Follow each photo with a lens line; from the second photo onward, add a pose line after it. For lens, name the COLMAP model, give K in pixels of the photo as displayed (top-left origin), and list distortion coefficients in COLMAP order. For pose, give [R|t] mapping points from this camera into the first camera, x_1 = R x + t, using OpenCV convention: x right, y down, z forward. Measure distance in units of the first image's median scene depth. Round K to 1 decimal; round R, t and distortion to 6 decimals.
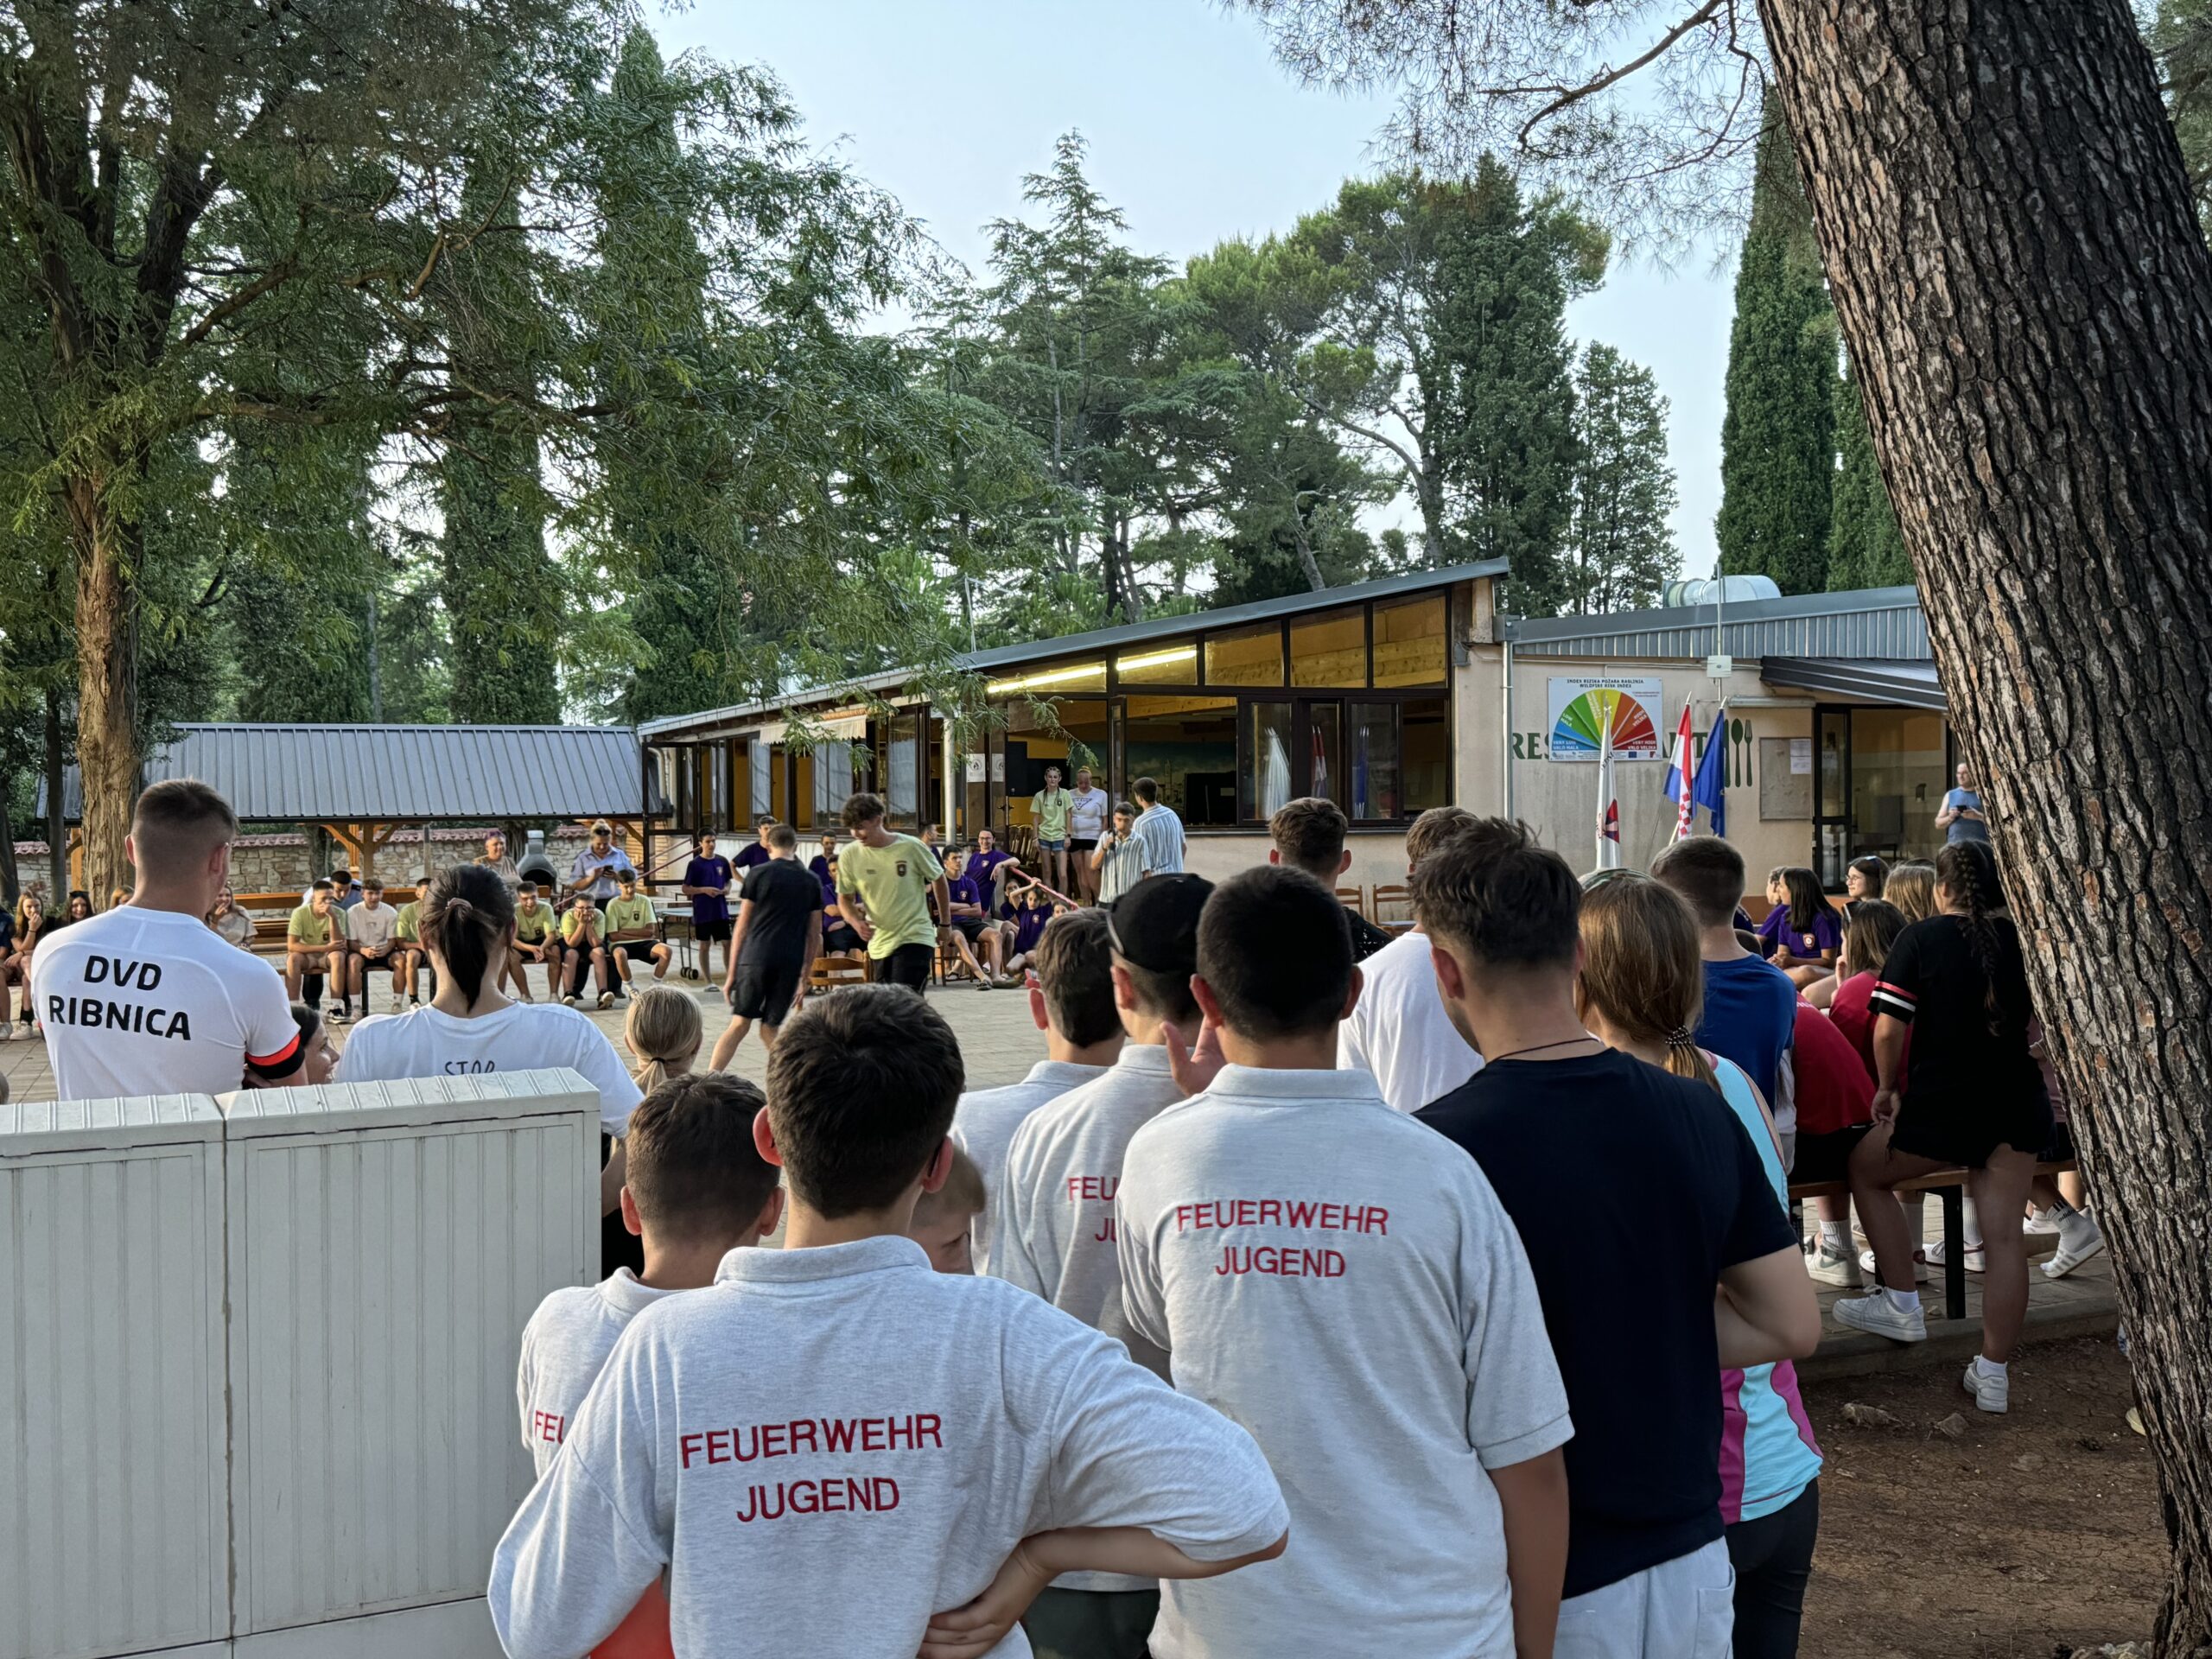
lens RADIAL K [[2173.2, 0, 1106.0], [0, 2173.2, 829.5], [0, 0, 1]] dist [0.224872, -0.511410]
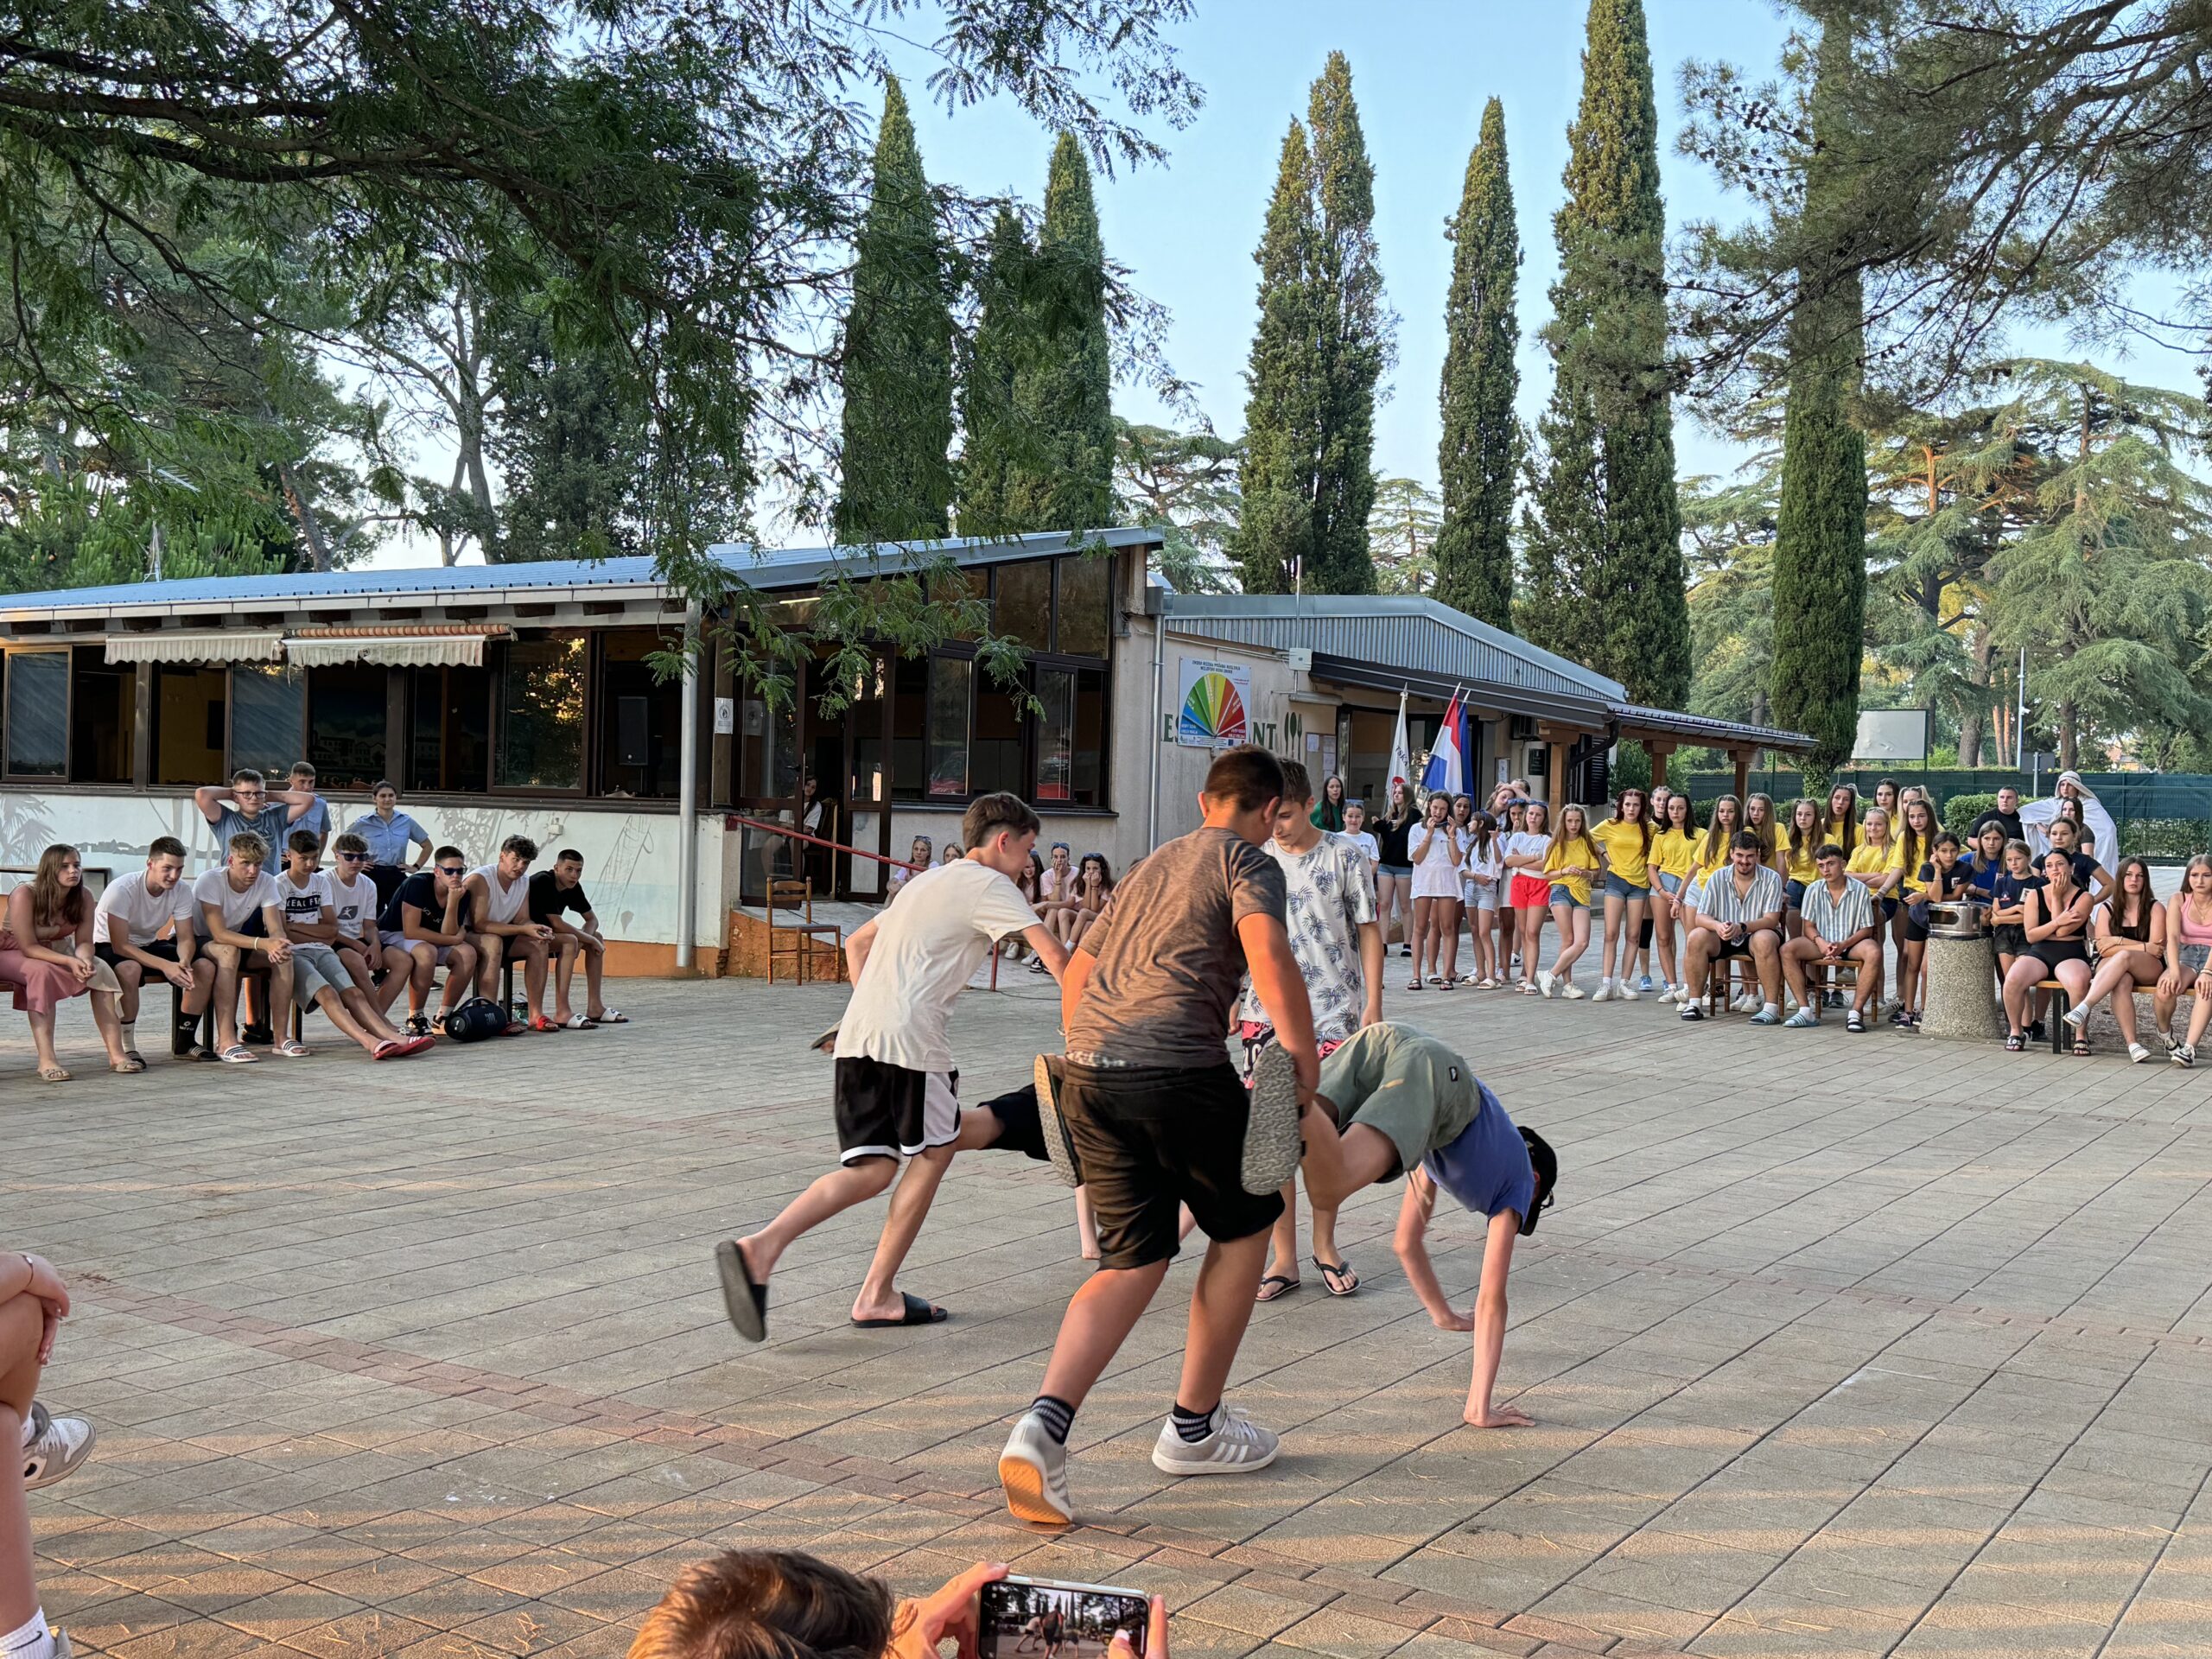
lens RADIAL K [[2173.2, 0, 1106.0], [0, 2173.2, 829.5], [0, 0, 1]] dist [0.224872, -0.511410]
pose [[0.832519, 0.031084, 0.553123, -0.340629], [-0.034537, 0.999395, -0.004180, 0.010441], [-0.552919, -0.015624, 0.833089, 0.224690]]
